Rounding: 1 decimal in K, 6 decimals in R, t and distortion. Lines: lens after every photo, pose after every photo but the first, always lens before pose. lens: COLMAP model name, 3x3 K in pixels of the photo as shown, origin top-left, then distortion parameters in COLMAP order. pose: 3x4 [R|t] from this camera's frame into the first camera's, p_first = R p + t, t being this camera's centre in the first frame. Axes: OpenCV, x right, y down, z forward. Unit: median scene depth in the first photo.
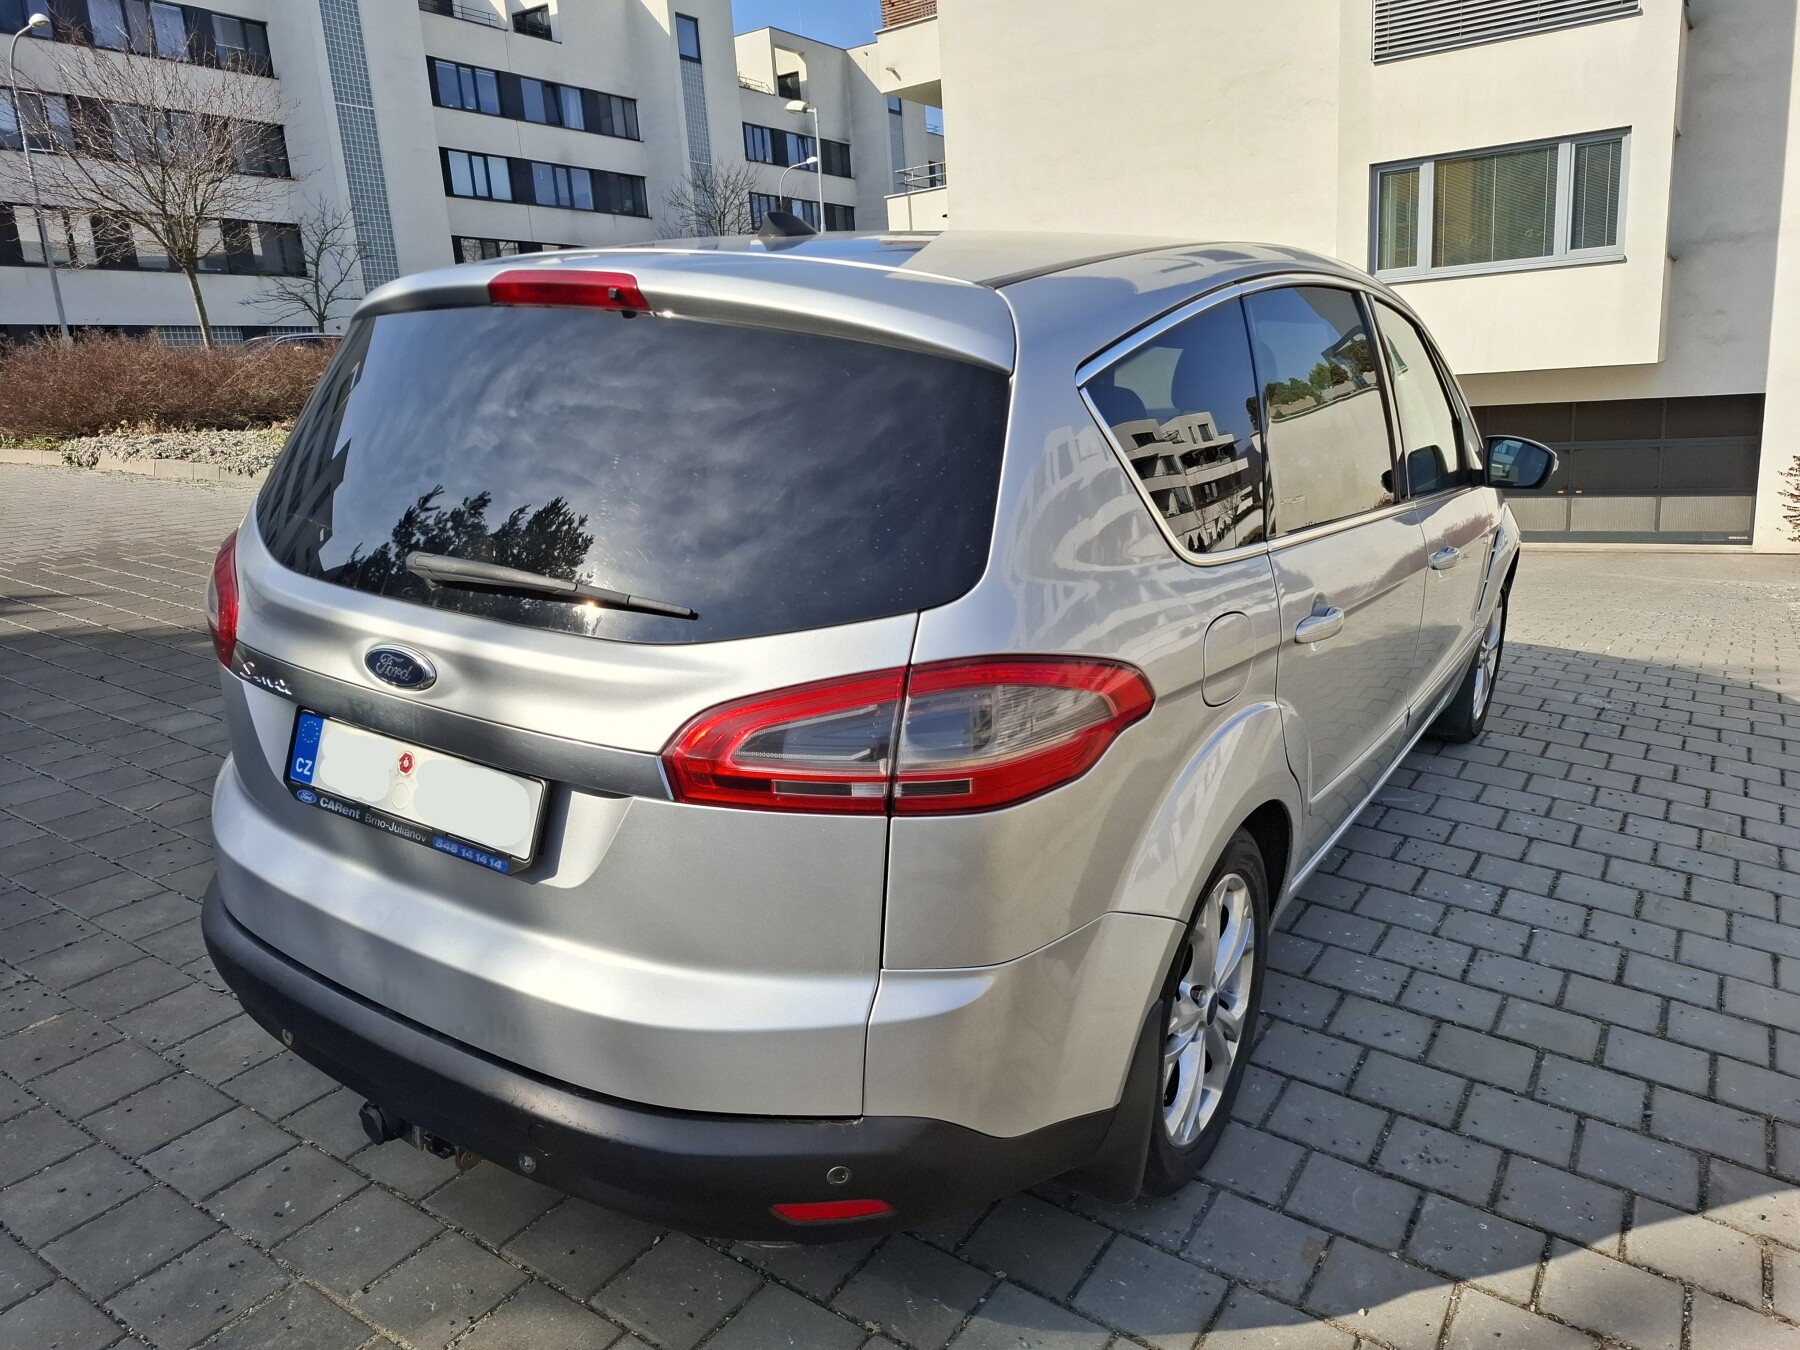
lens RADIAL K [[1259.7, 0, 906.7], [0, 1259.7, 684.9], [0, 0, 1]] dist [0.025202, -0.022456]
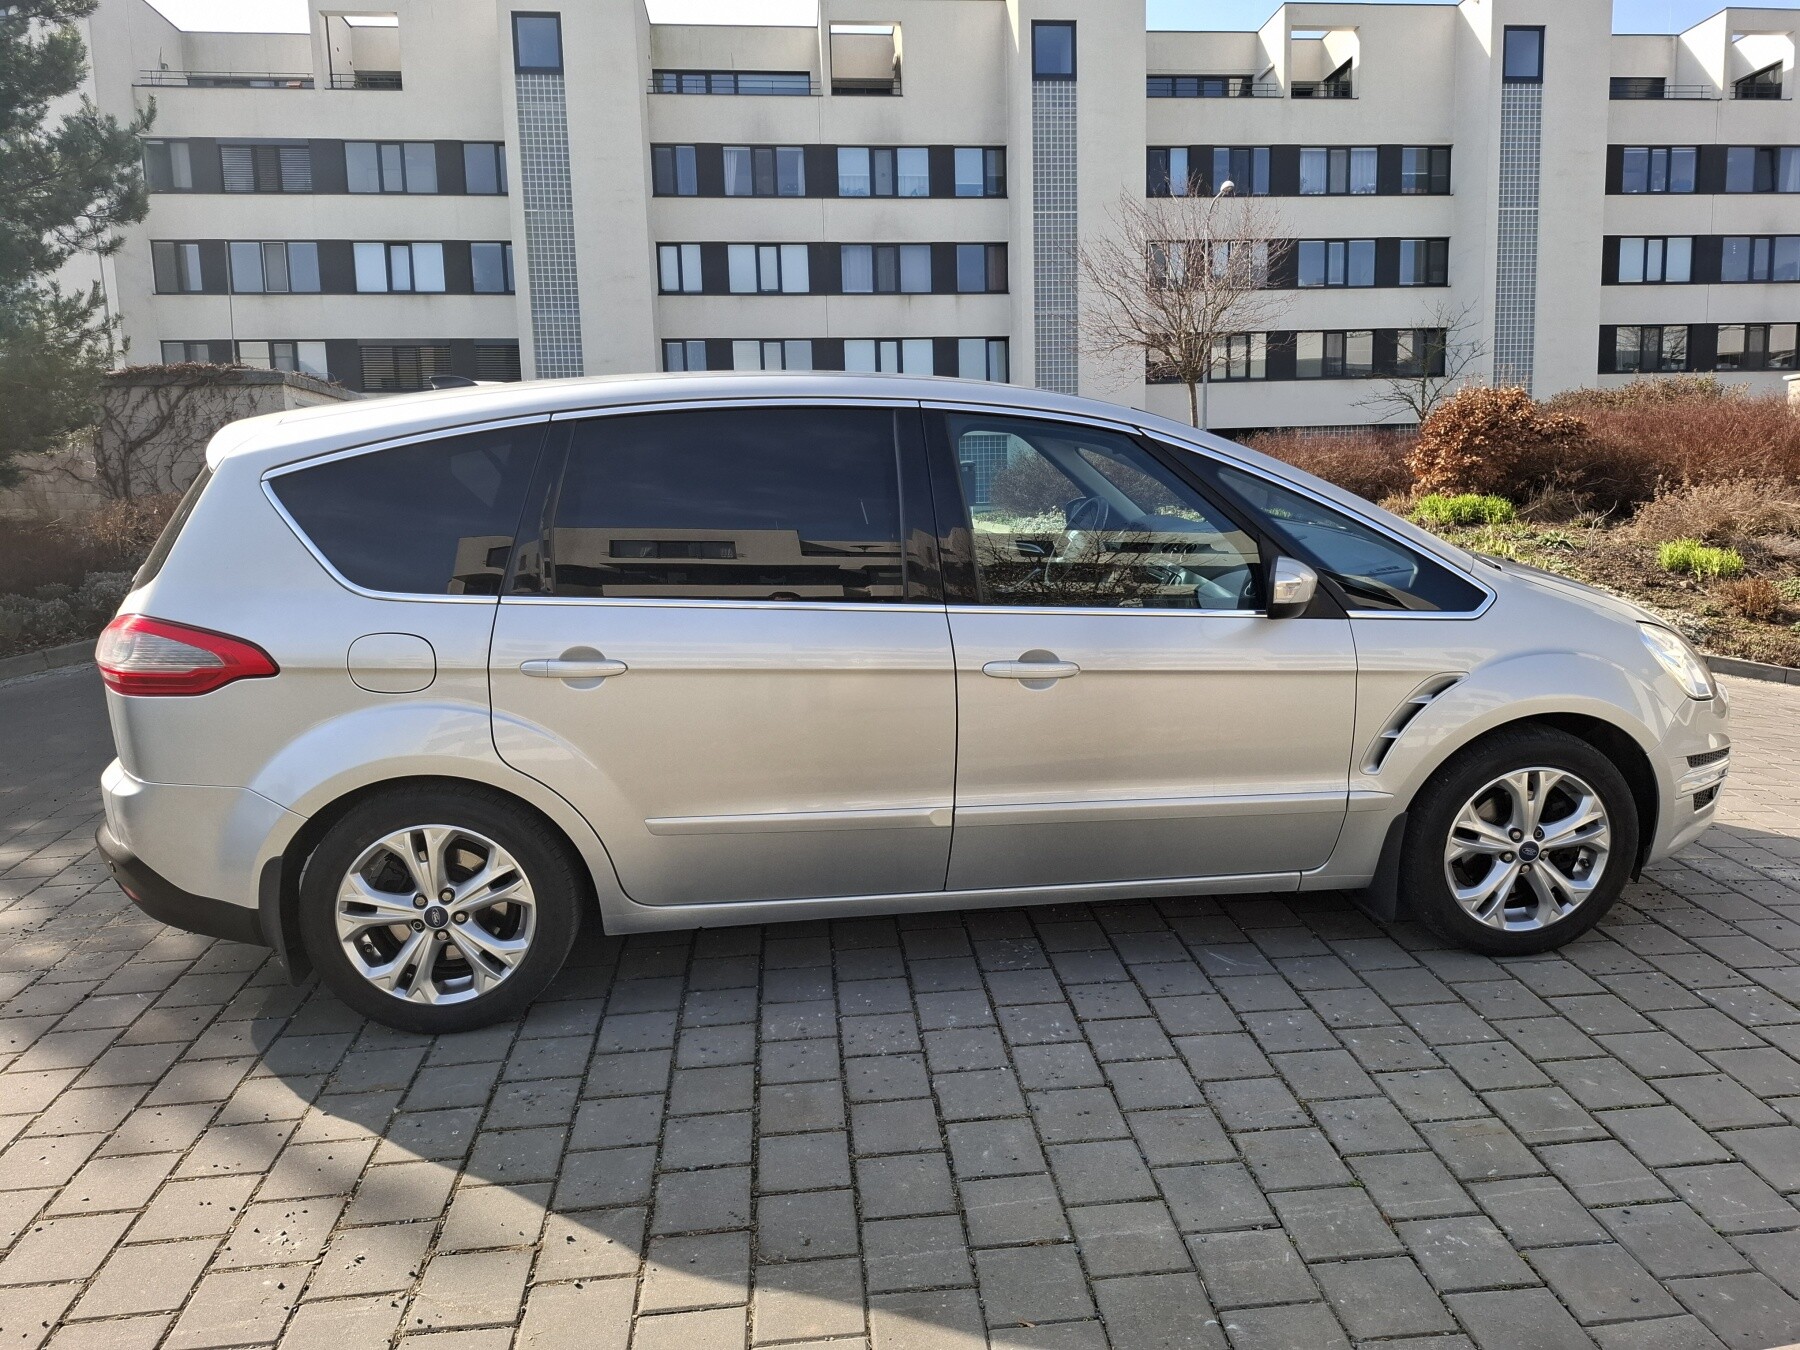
lens RADIAL K [[1259.7, 0, 910.5], [0, 1259.7, 687.8], [0, 0, 1]] dist [0.025202, -0.022456]
pose [[0.622578, 0.138735, -0.770162, 0.098171], [-0.190823, 0.981366, 0.022525, -0.007648], [0.758936, 0.132941, 0.637450, 0.028046]]
